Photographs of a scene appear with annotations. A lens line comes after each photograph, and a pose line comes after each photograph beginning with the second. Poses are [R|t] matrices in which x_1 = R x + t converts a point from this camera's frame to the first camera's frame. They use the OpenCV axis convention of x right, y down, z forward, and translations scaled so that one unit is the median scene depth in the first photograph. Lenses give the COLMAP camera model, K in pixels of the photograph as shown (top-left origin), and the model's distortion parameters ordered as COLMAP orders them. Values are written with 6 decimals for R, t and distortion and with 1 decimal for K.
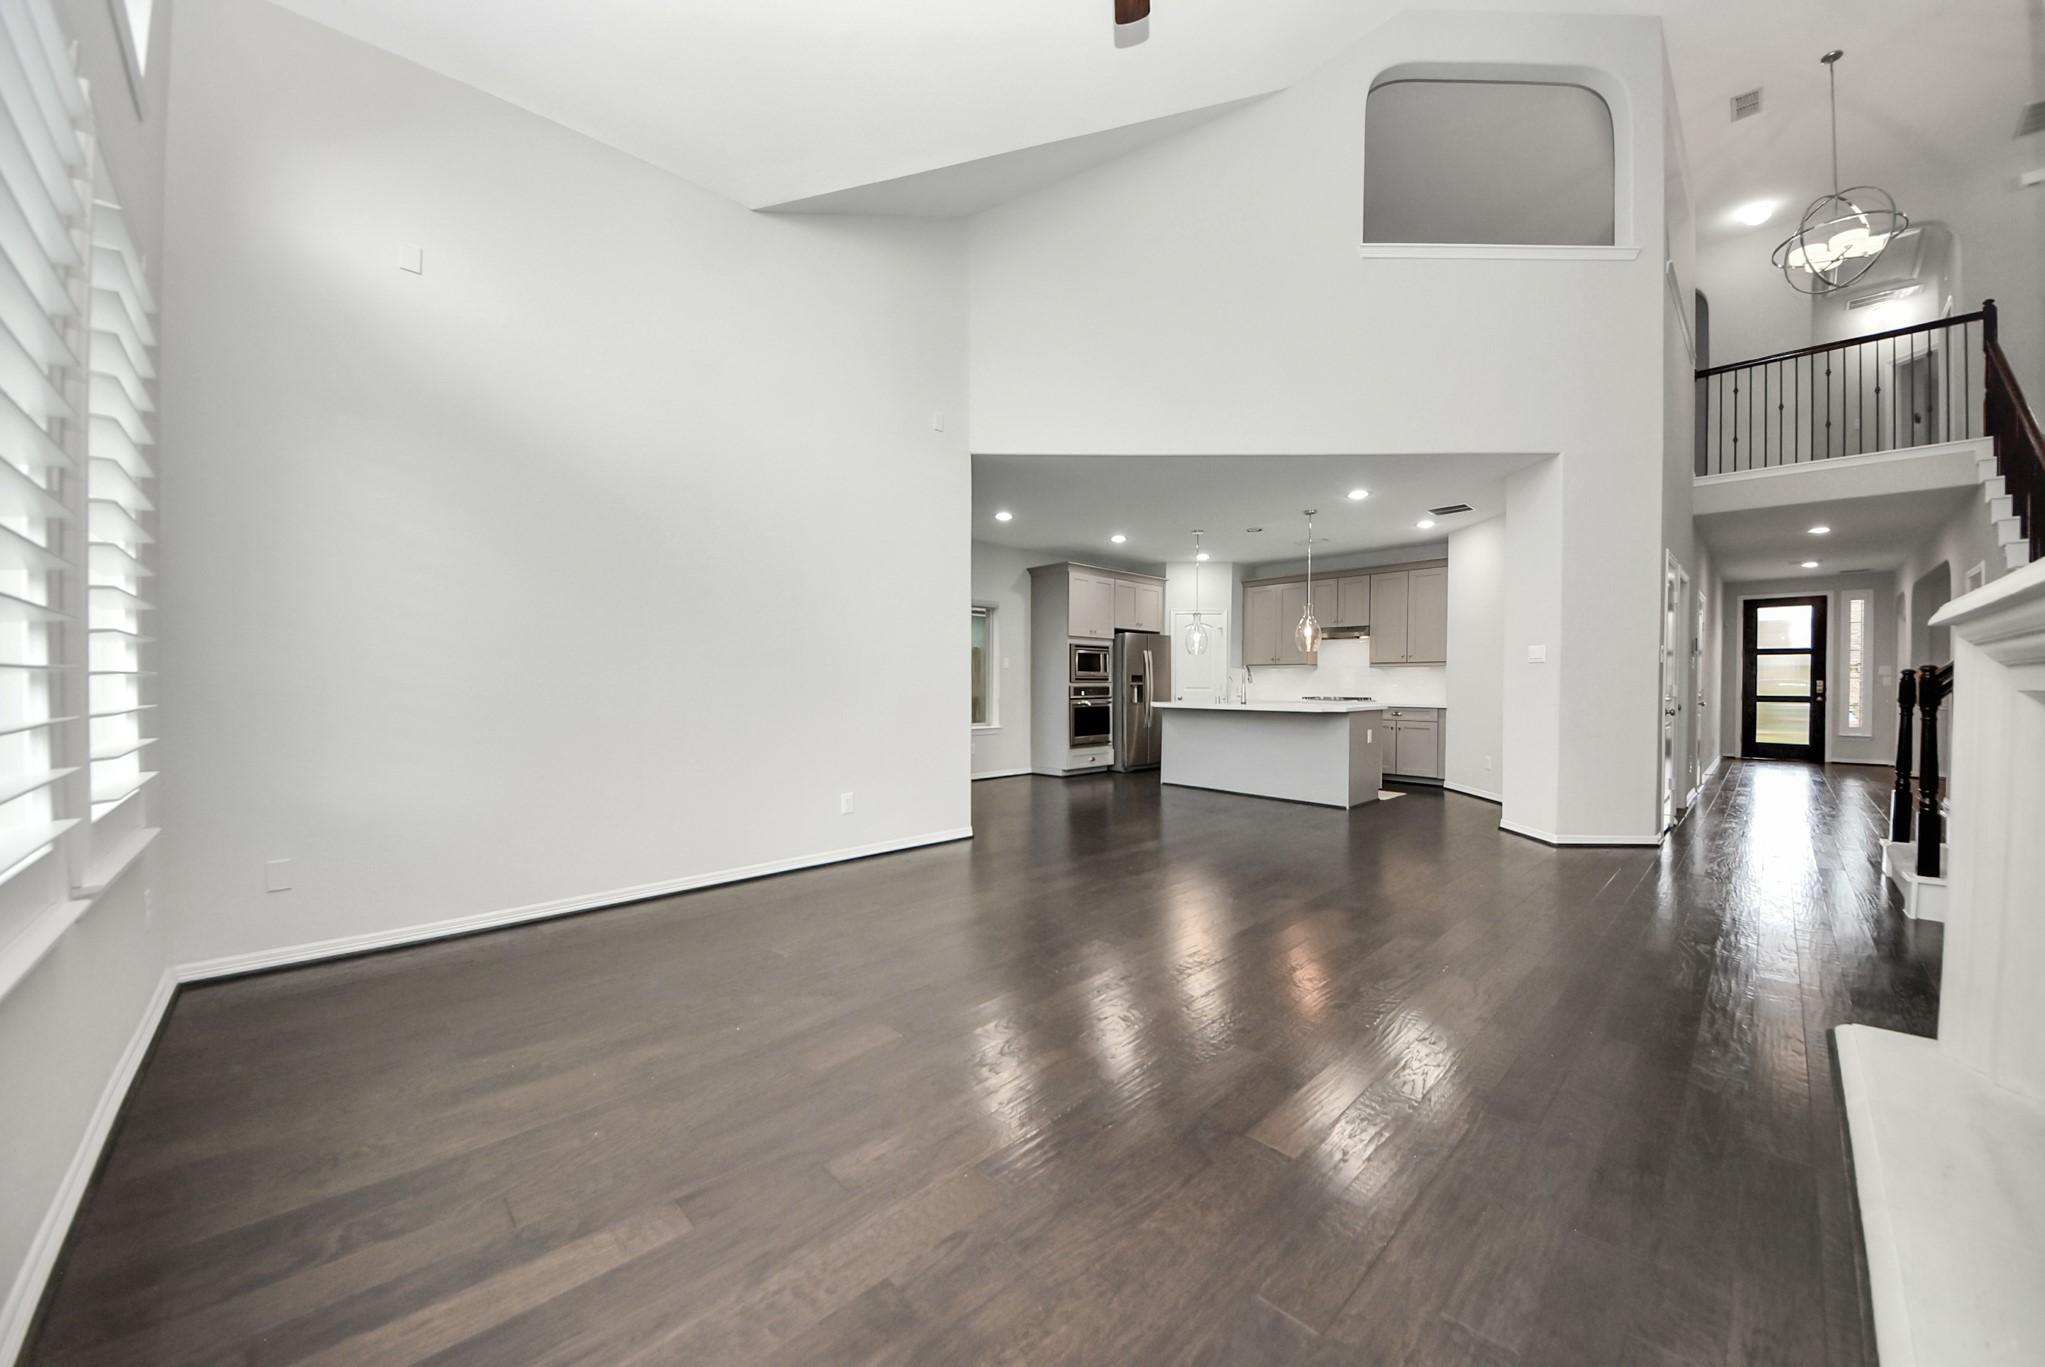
lens RADIAL K [[731.4, 0, 1027.3], [0, 731.4, 687.8], [0, 0, 1]] dist [-0.000855, -0.002519]
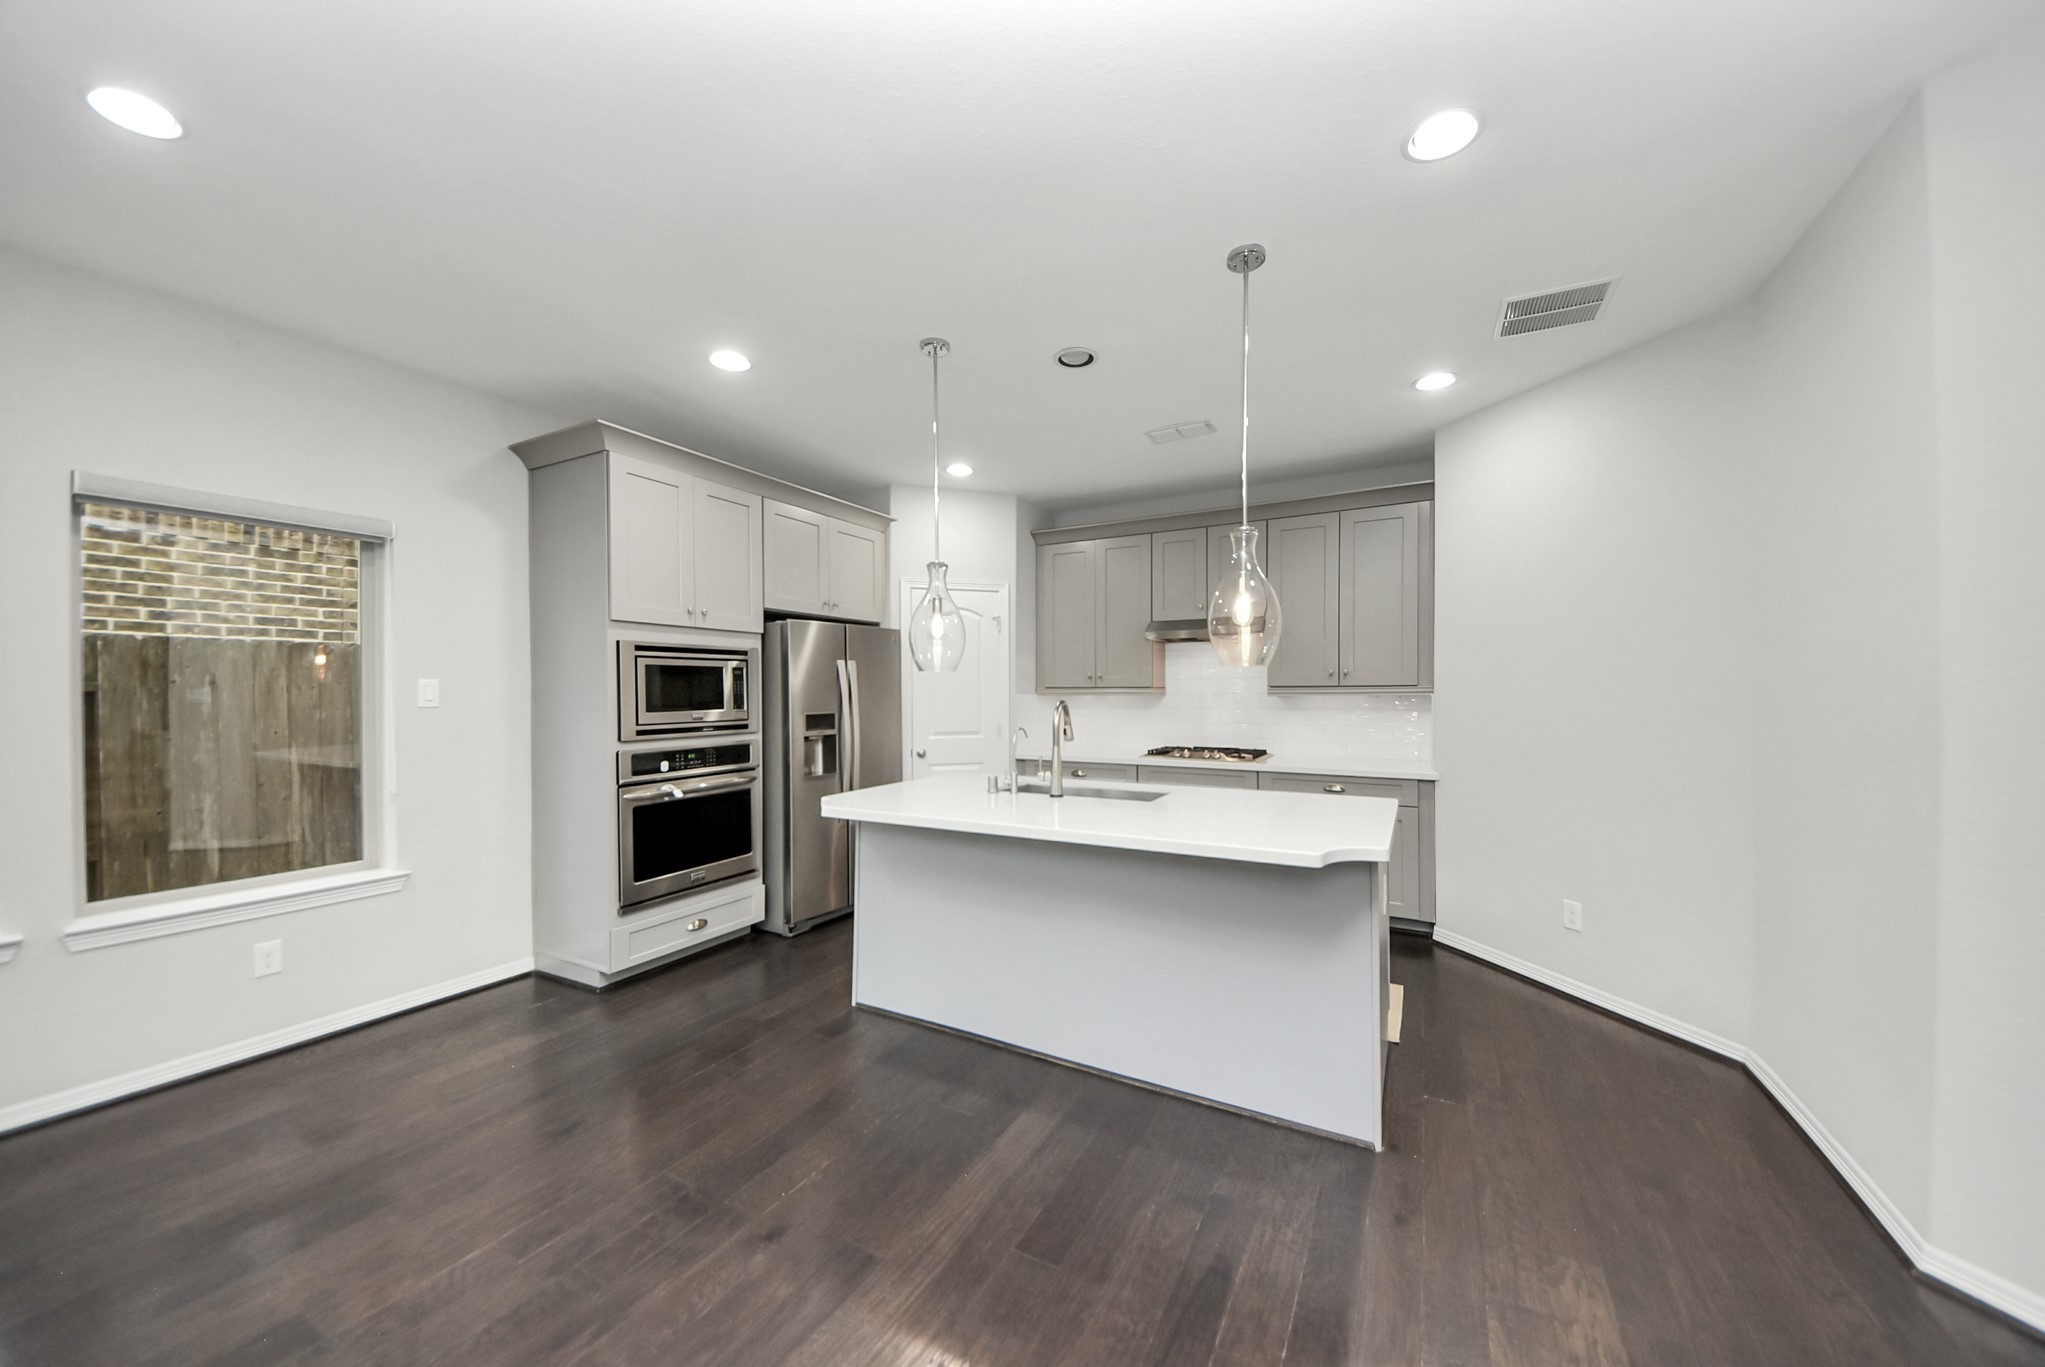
lens RADIAL K [[731.4, 0, 1040.9], [0, 731.4, 703.0], [0, 0, 1]] dist [-0.000855, -0.002519]
pose [[0.947934, -0.012470, 0.318222, 0.136960], [0.009867, 0.999903, 0.009791, -0.027803], [-0.318314, -0.006142, 0.947966, 0.532944]]
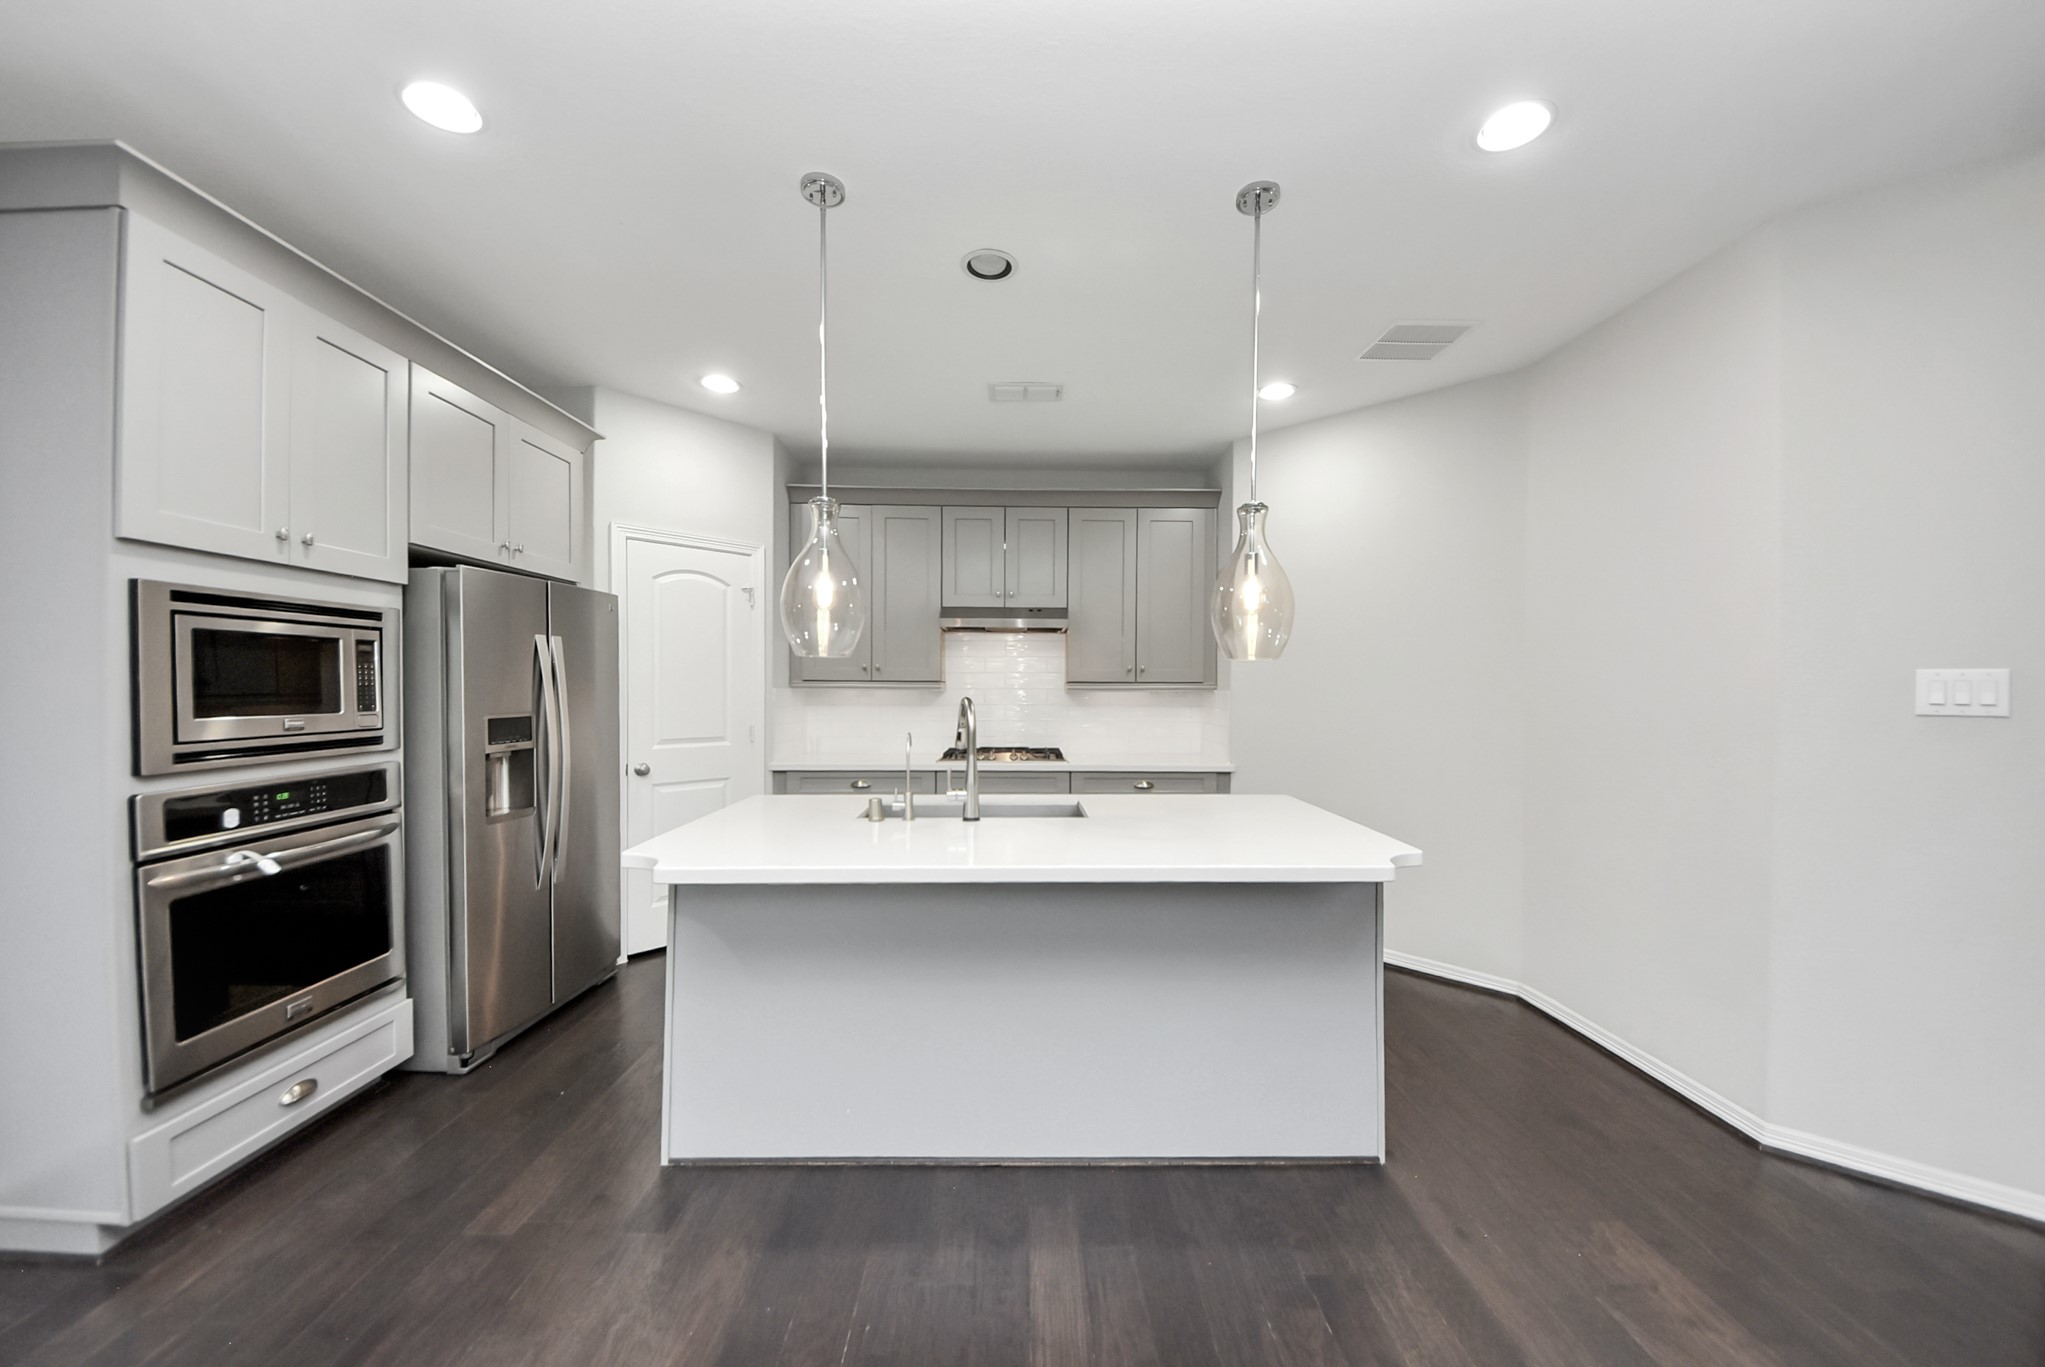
lens RADIAL K [[761.0, 0, 1043.6], [0, 761.0, 697.8], [0, 0, 1]] dist [-0.003285, -0.003358]
pose [[0.667900, -0.012158, 0.744151, 0.067535], [0.003532, 0.999907, 0.013167, -0.028905], [-0.744242, -0.006166, 0.667881, 0.643117]]
